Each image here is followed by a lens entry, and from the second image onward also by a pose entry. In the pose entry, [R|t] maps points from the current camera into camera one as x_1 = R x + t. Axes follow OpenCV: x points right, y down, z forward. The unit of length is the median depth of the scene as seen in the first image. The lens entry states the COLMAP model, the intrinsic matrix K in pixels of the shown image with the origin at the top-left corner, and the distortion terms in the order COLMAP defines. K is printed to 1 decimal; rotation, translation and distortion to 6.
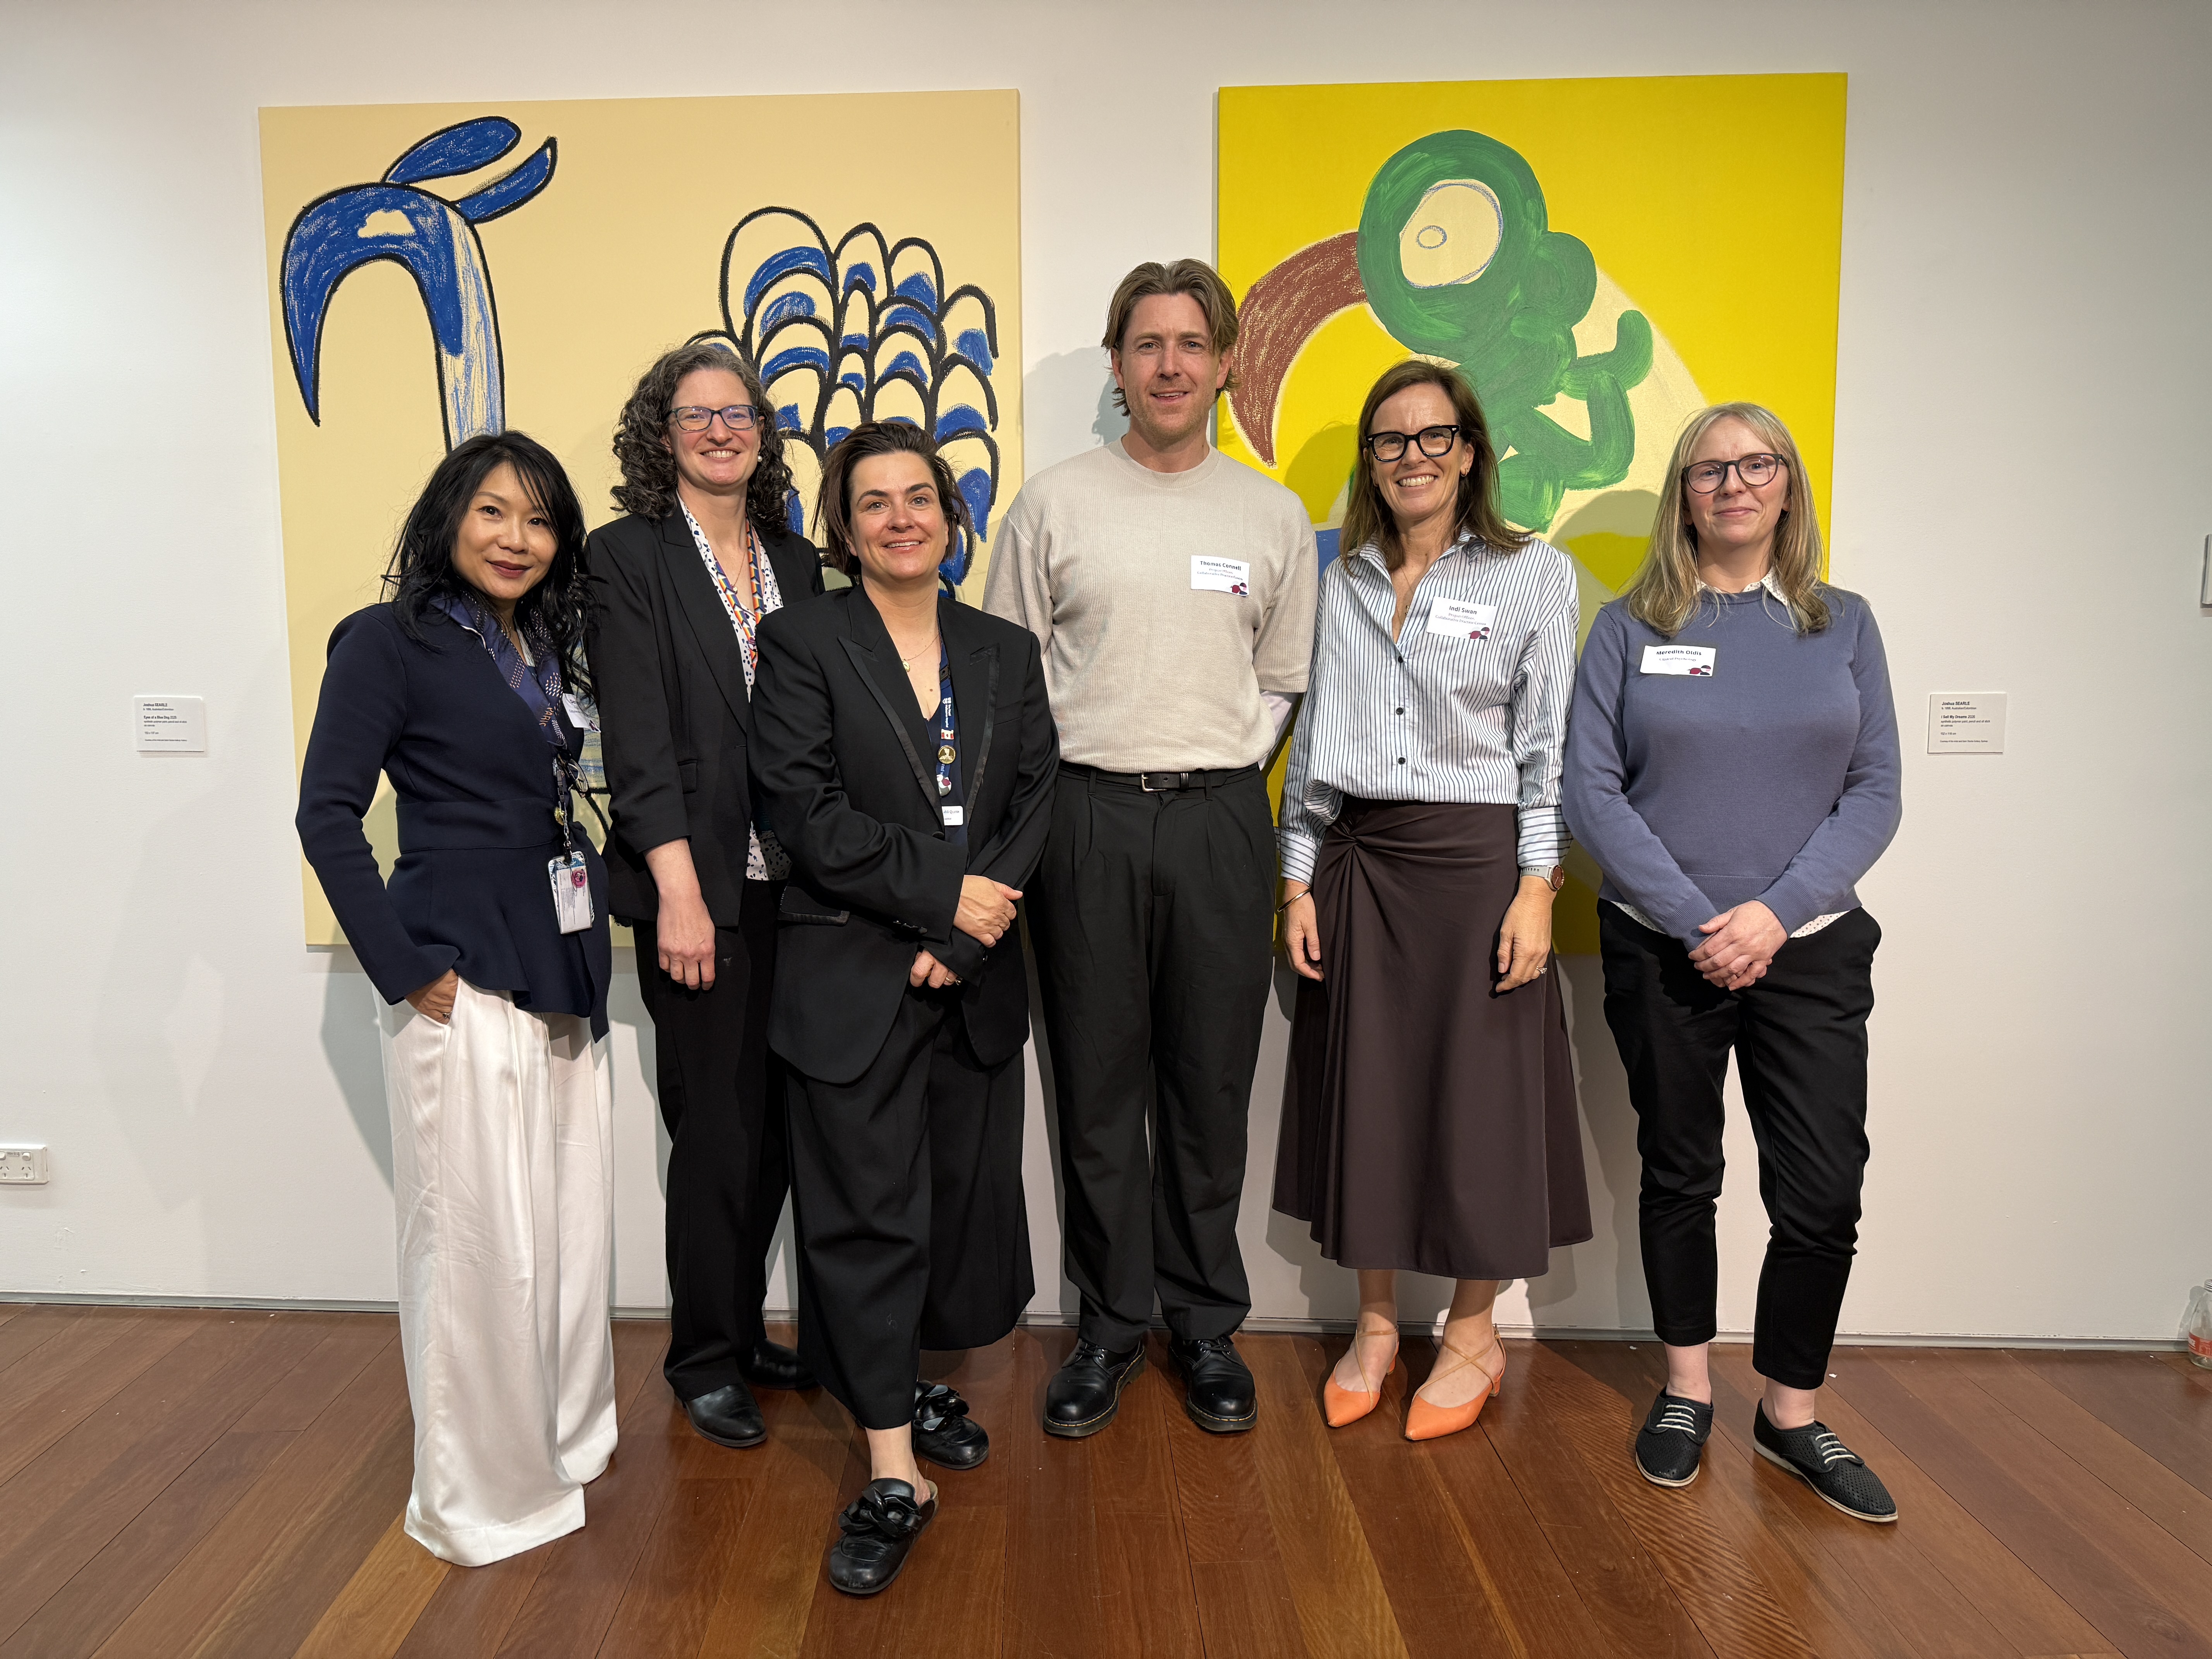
lens RADIAL K [[1539.8, 0, 1088.4], [0, 1539.8, 830.9], [0, 0, 1]] dist [0.012335, -0.011323]
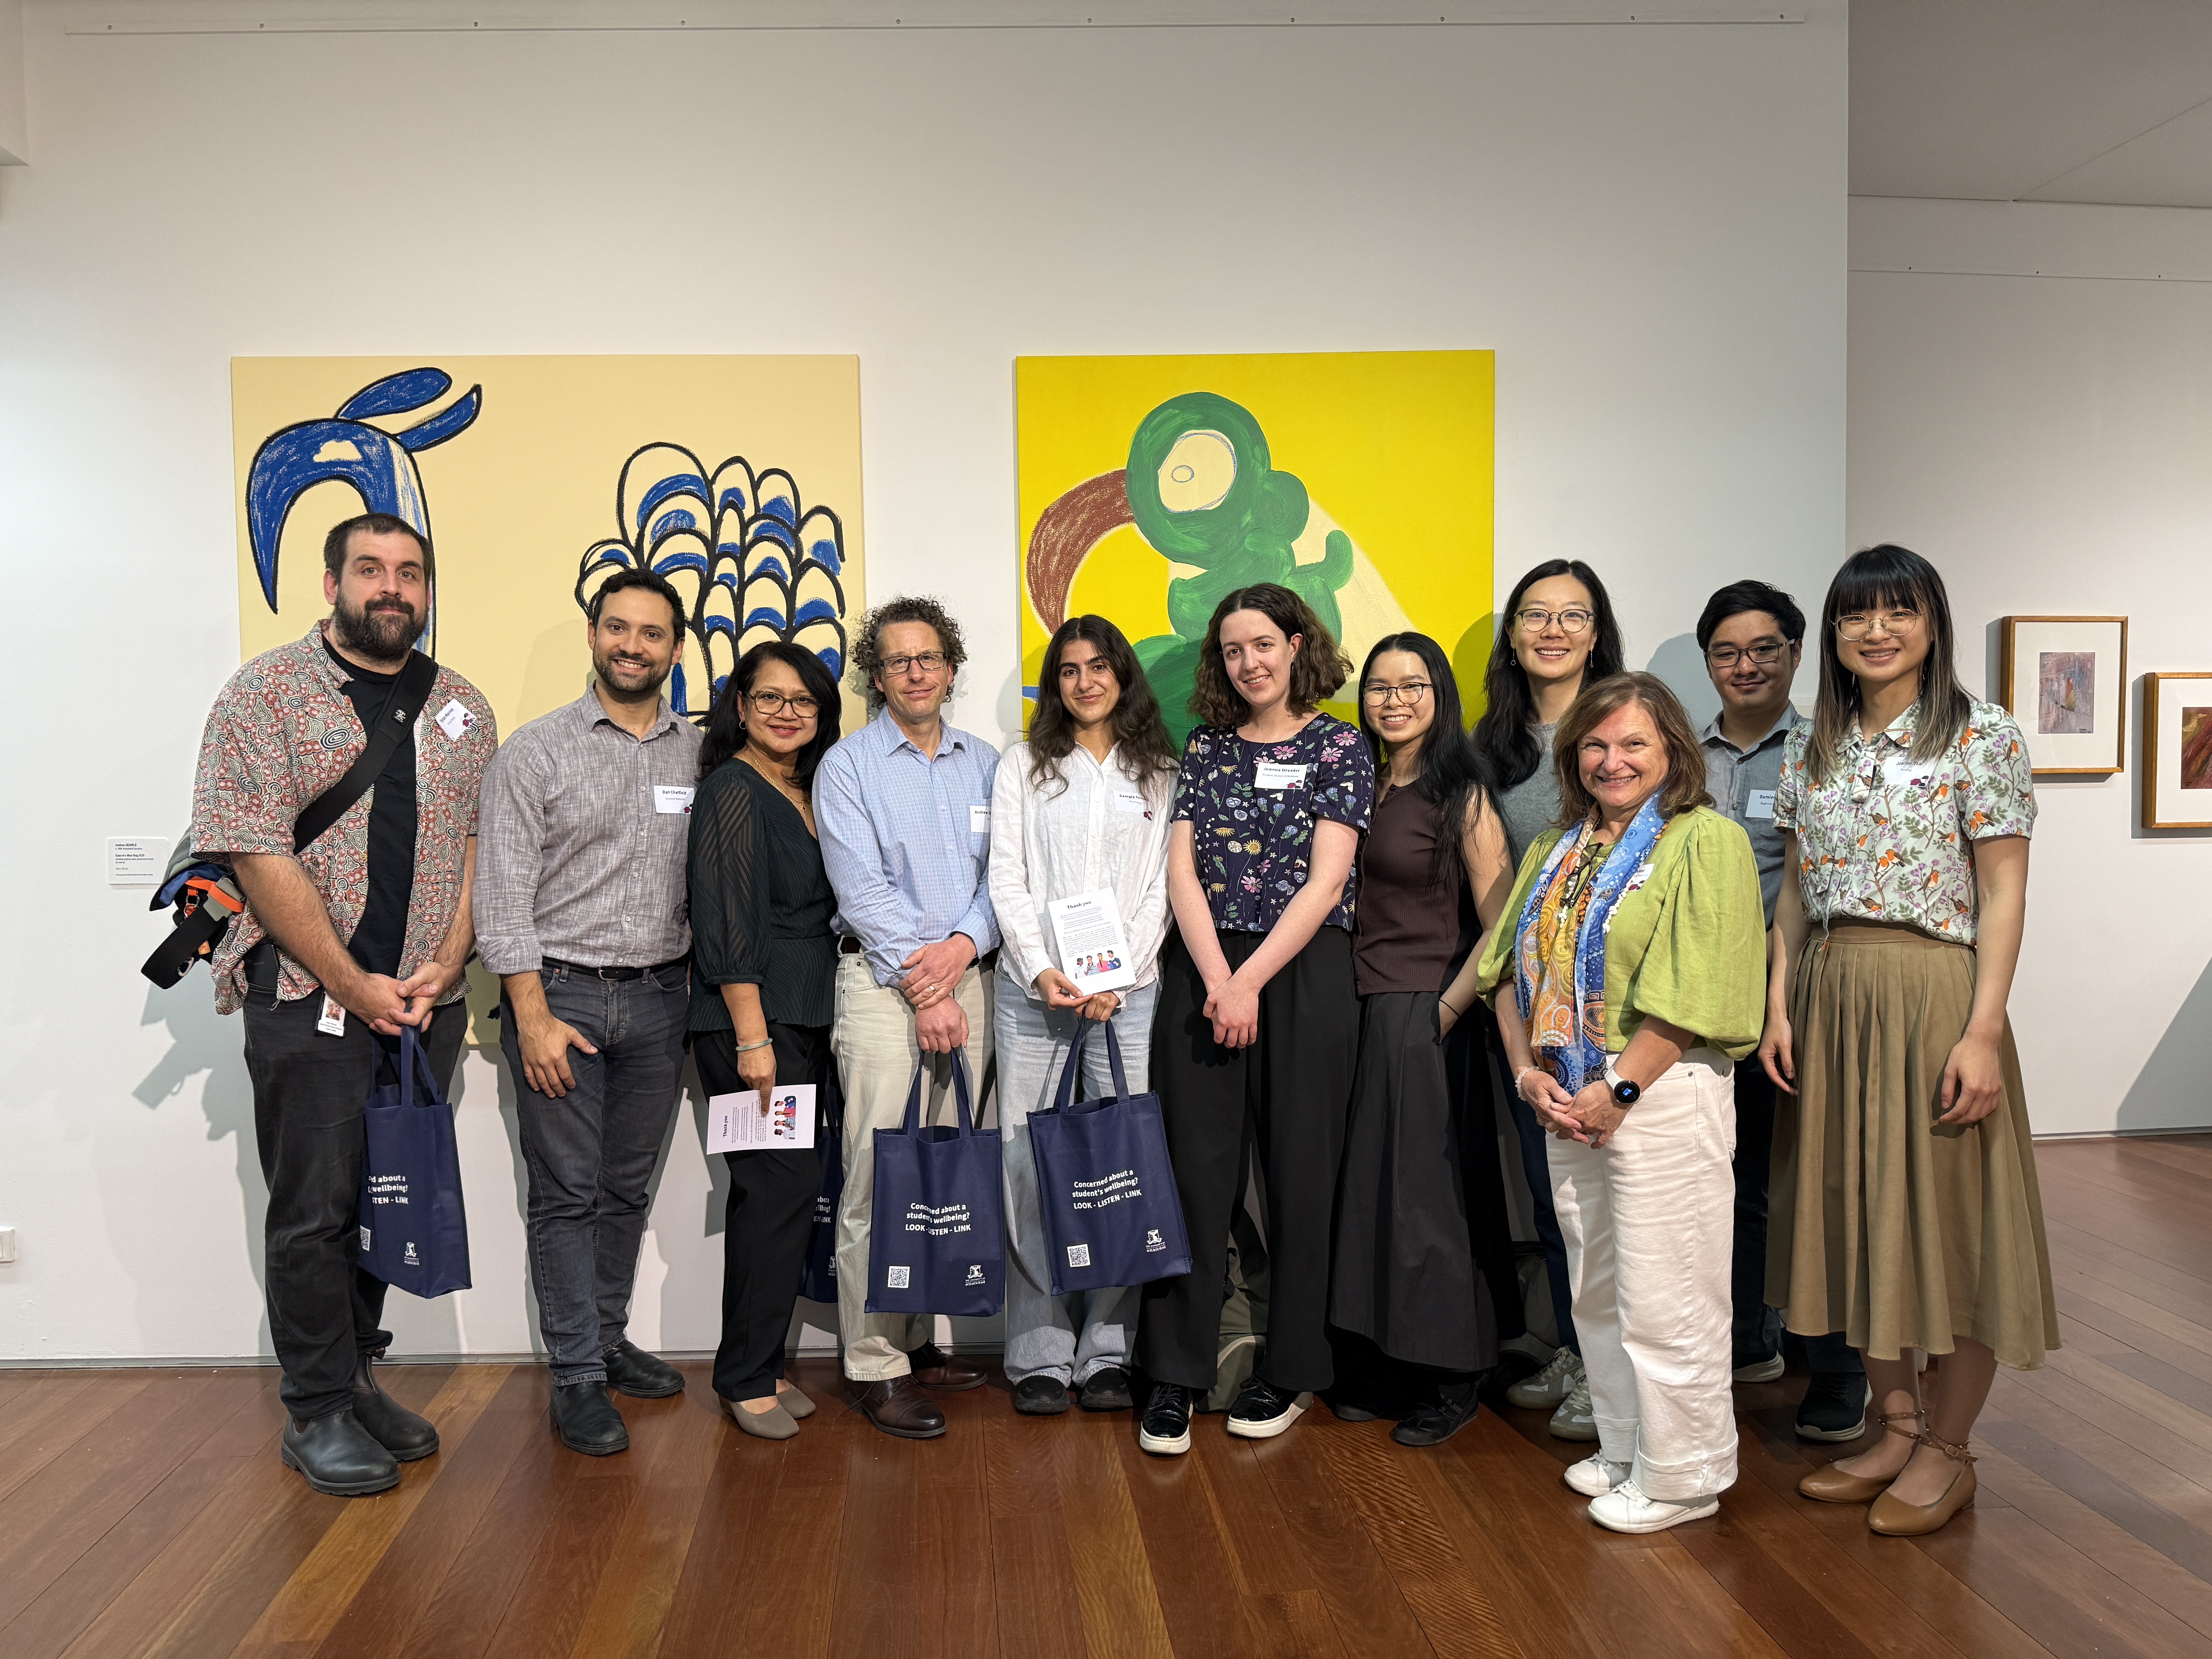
lens RADIAL K [[1539.8, 0, 1115.4], [0, 1539.8, 824.8], [0, 0, 1]] dist [0.012335, -0.011323]
pose [[0.996587, -0.010480, 0.081876, 0.056771], [0.016044, 0.997583, -0.067605, -0.006047], [-0.080970, 0.068688, 0.994347, -0.250558]]
